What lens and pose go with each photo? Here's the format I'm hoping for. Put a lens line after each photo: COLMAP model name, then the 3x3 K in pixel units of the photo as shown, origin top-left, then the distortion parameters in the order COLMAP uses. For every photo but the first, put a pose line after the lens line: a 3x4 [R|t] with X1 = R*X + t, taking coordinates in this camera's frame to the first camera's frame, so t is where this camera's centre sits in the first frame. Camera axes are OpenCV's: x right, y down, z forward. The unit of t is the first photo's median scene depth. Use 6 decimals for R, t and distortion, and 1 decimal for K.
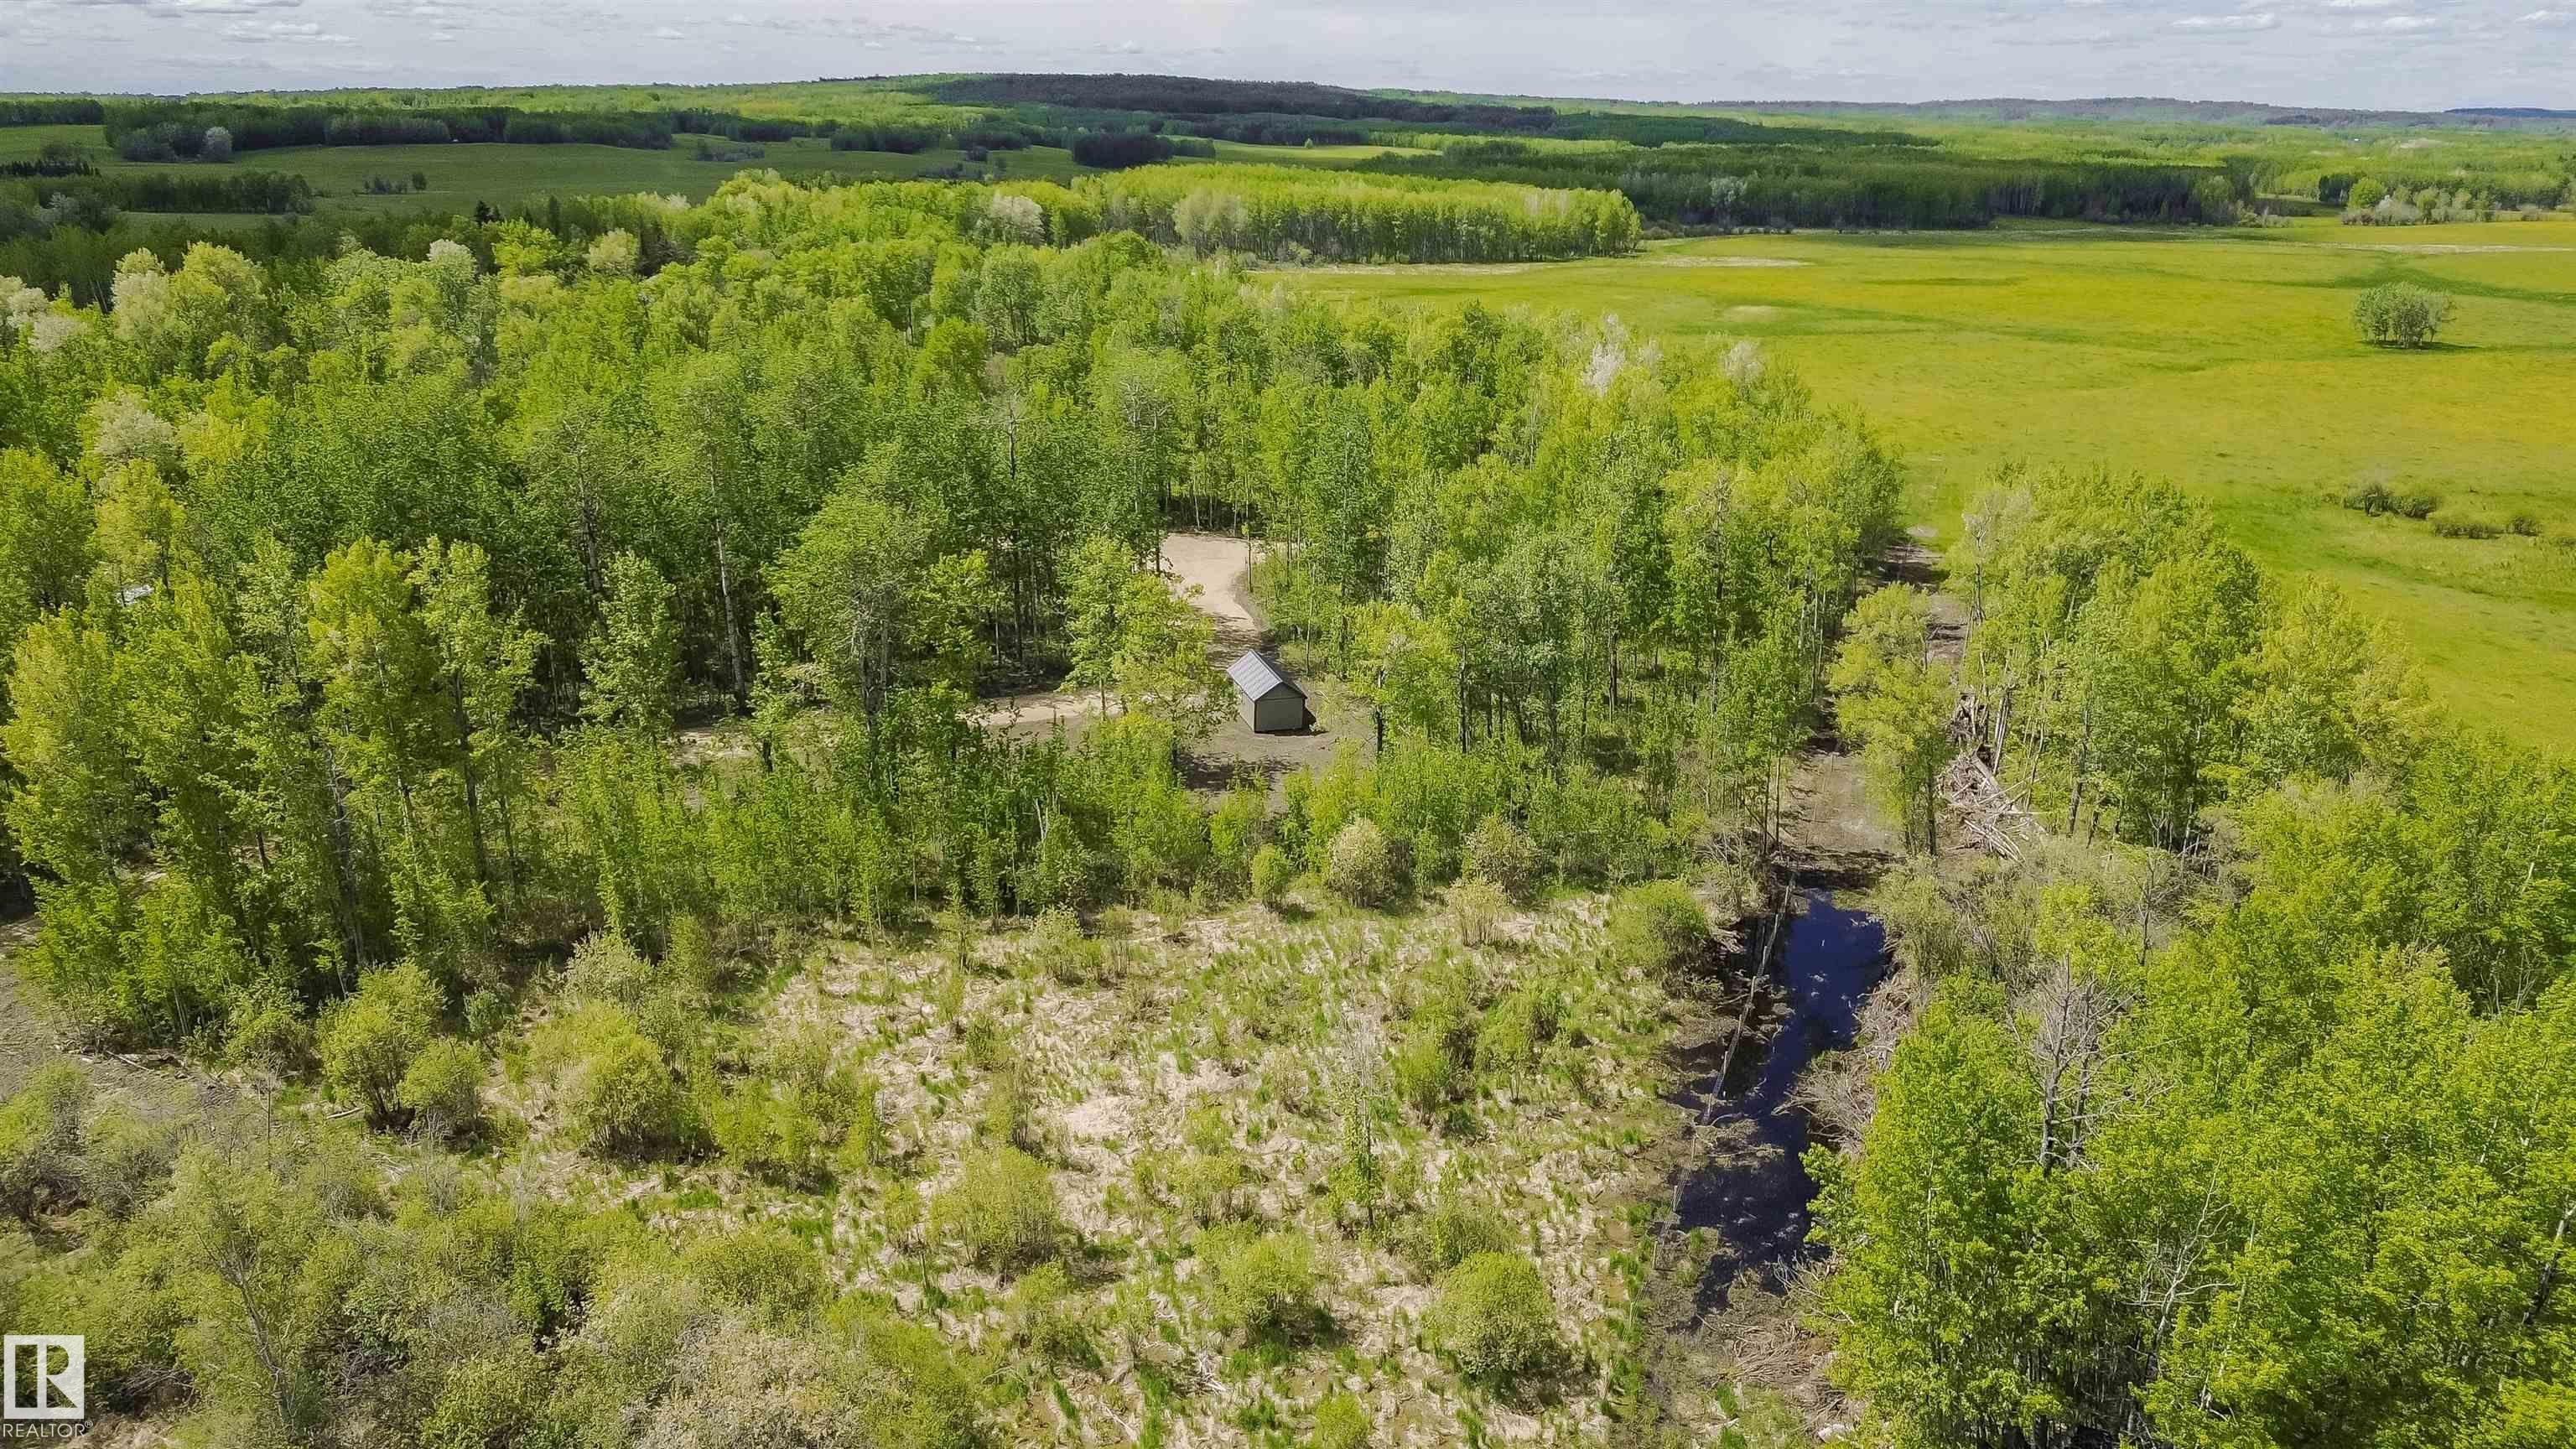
lens RADIAL K [[1834.3, 0, 1289.5], [0, 1834.3, 711.5], [0, 0, 1]] dist [0.077553, -0.067136]
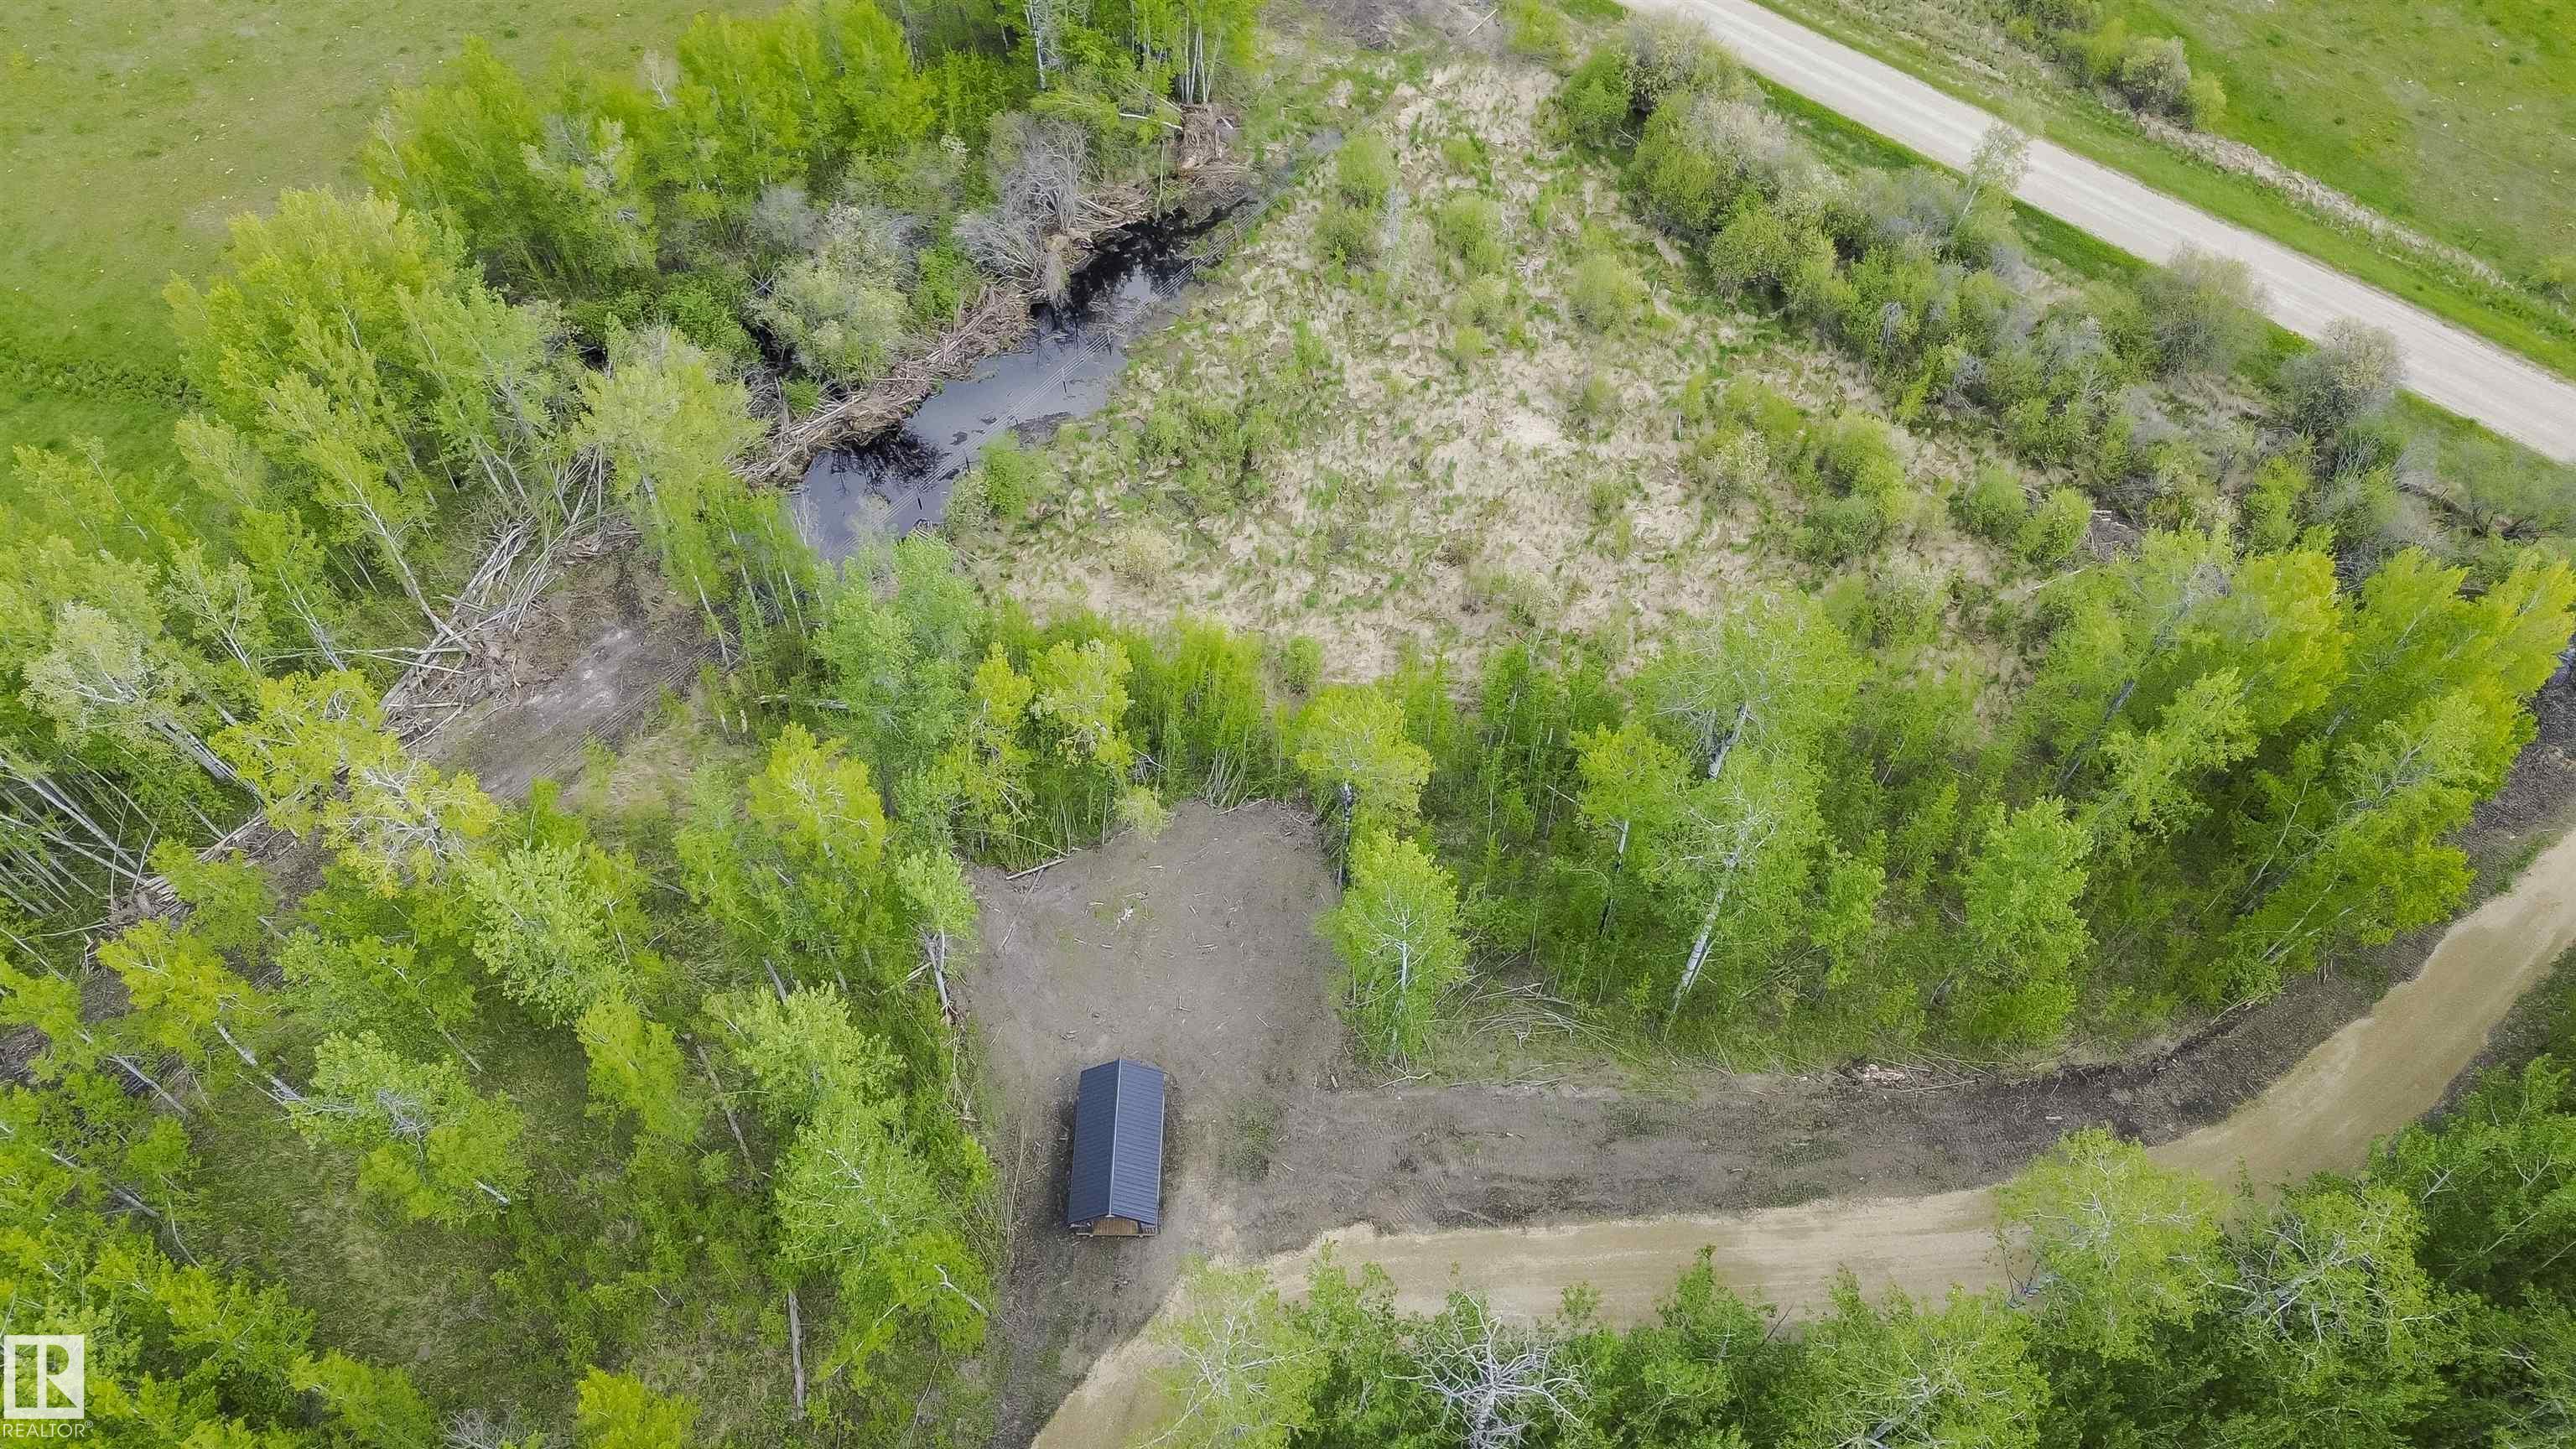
lens RADIAL K [[1834.3, 0, 1297.0], [0, 1834.3, 716.7], [0, 0, 1]] dist [0.077553, -0.067136]
pose [[-0.949212, -0.272436, 0.157402, -0.157057], [0.084937, 0.259821, 0.961914, -0.769574], [-0.302957, 0.926429, -0.223486, 1.102629]]
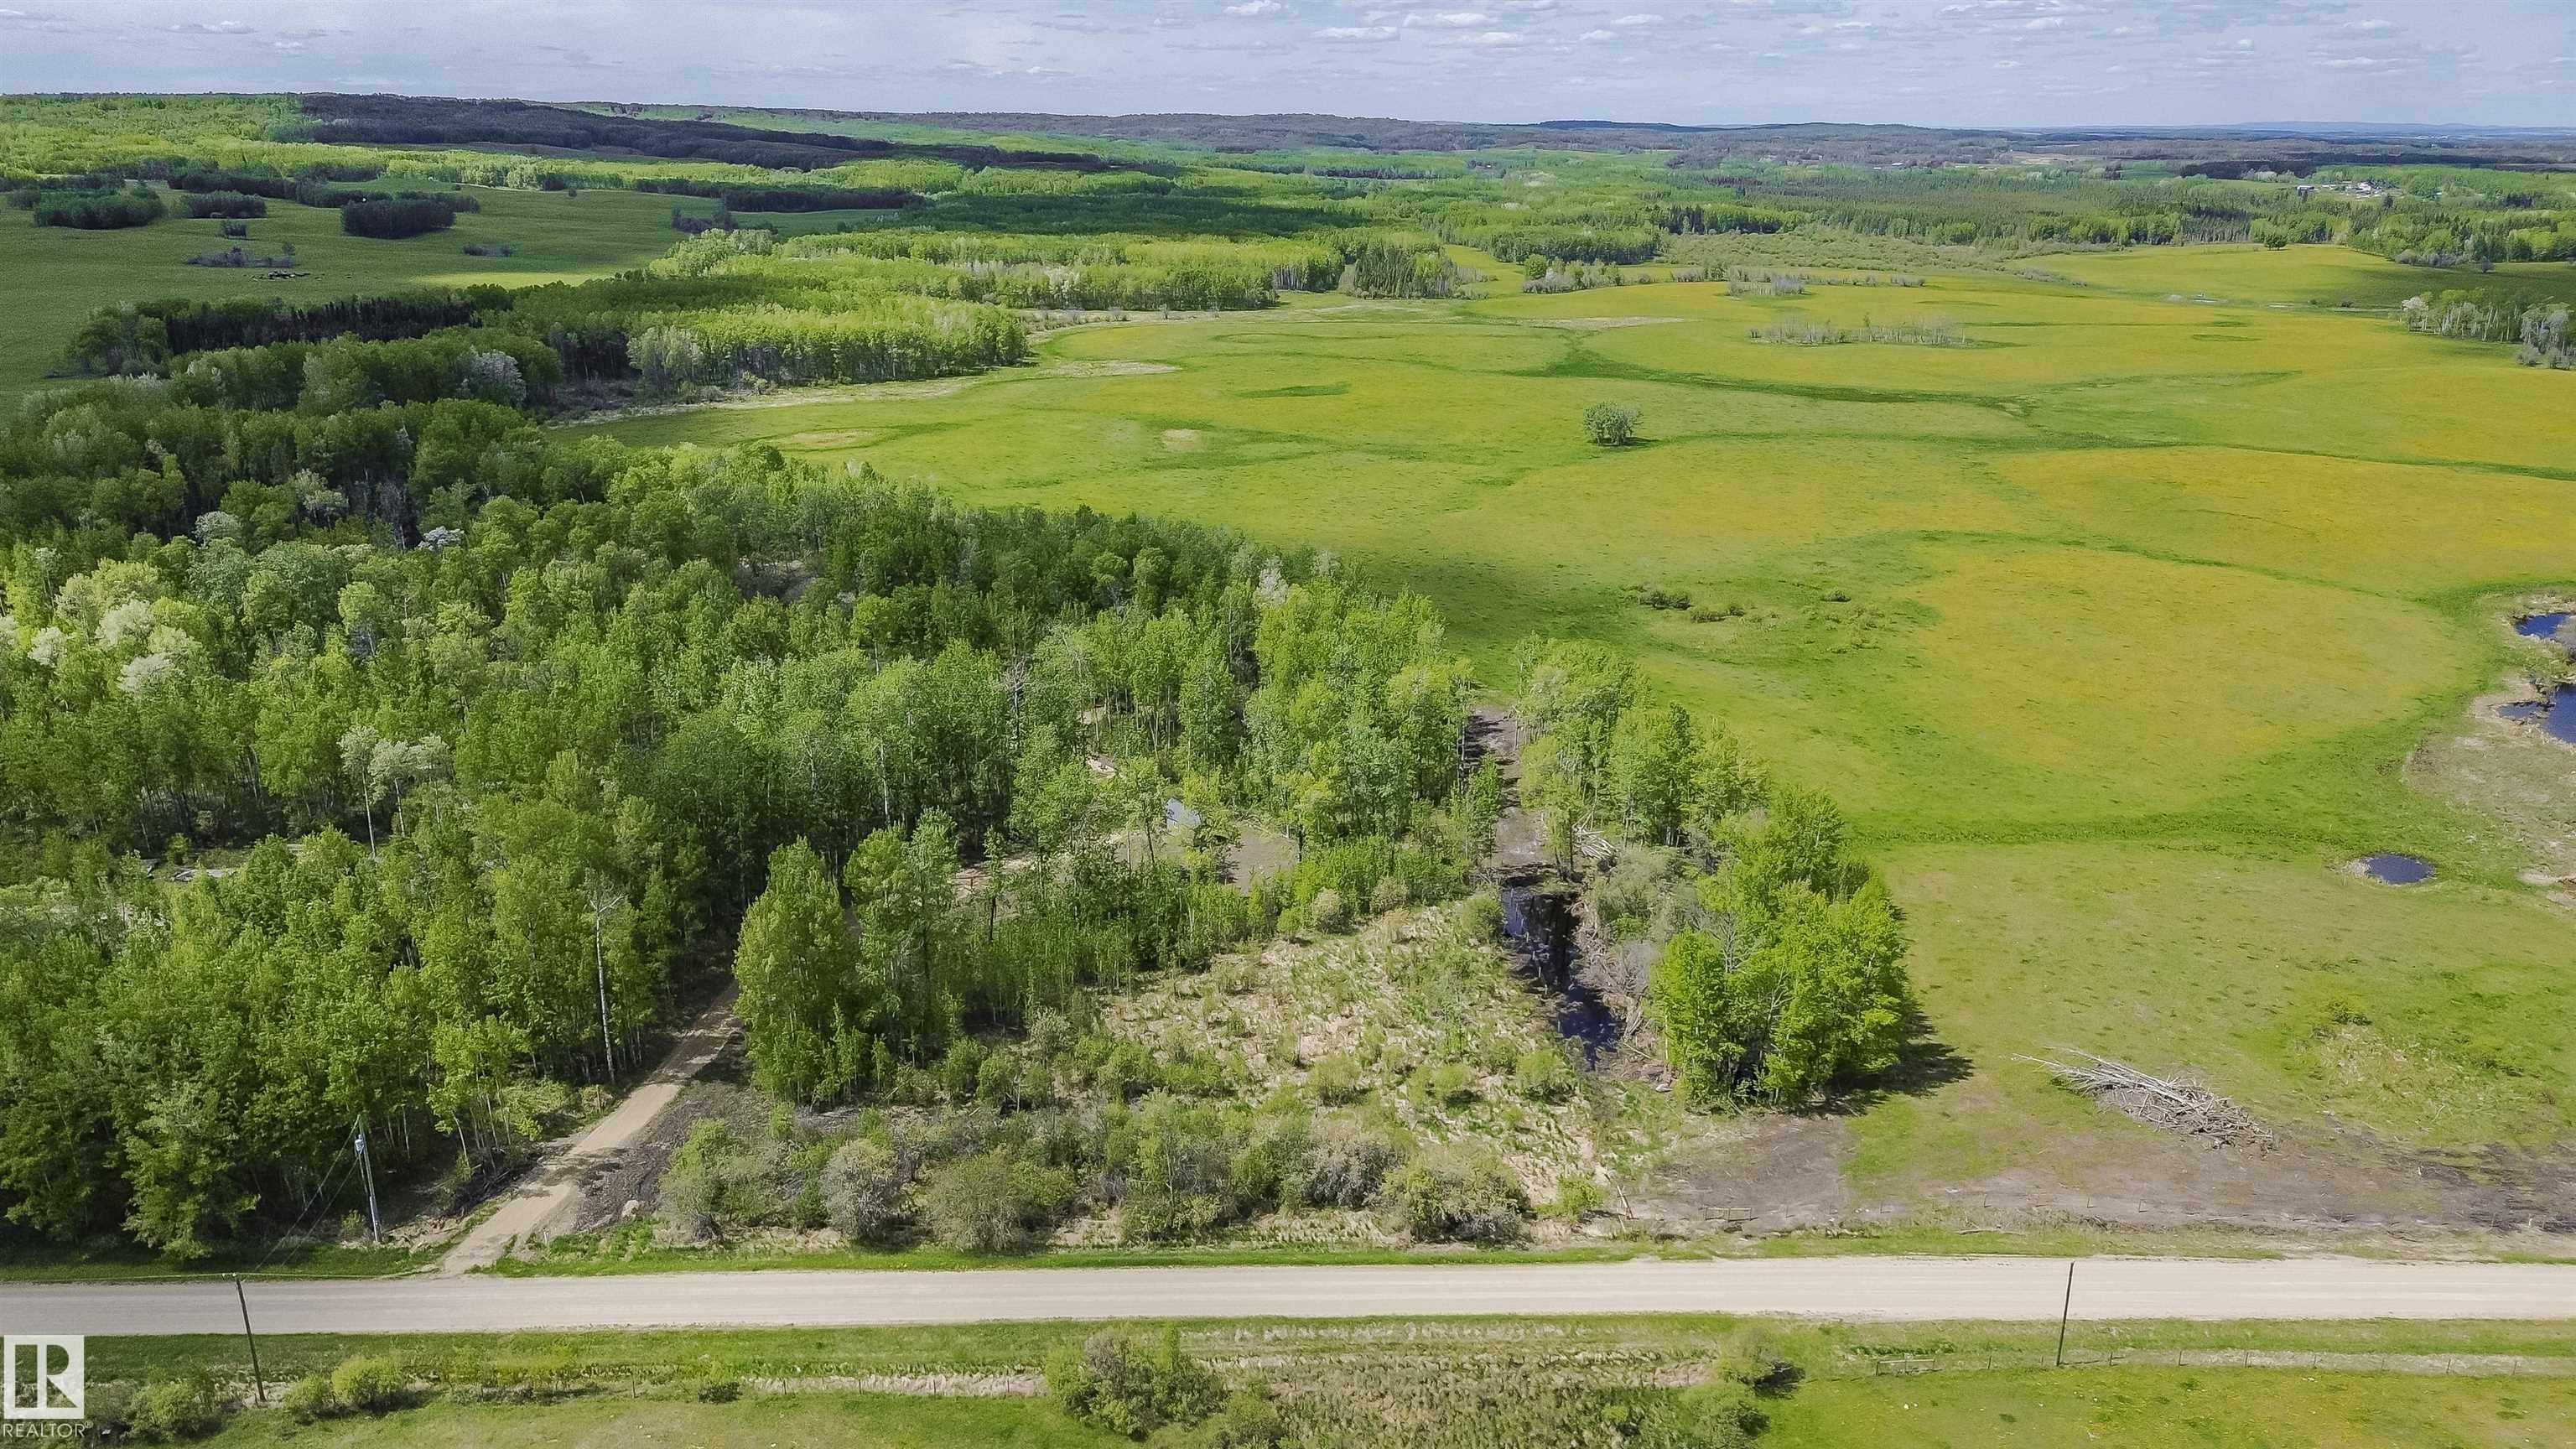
lens RADIAL K [[1834.3, 0, 1283.7], [0, 1834.3, 717.8], [0, 0, 1]] dist [0.077553, -0.067136]
pose [[0.920214, -0.124623, 0.371047, -0.637321], [0.123093, 0.992003, 0.027906, -0.166396], [-0.371557, 0.019994, 0.928195, -0.737115]]
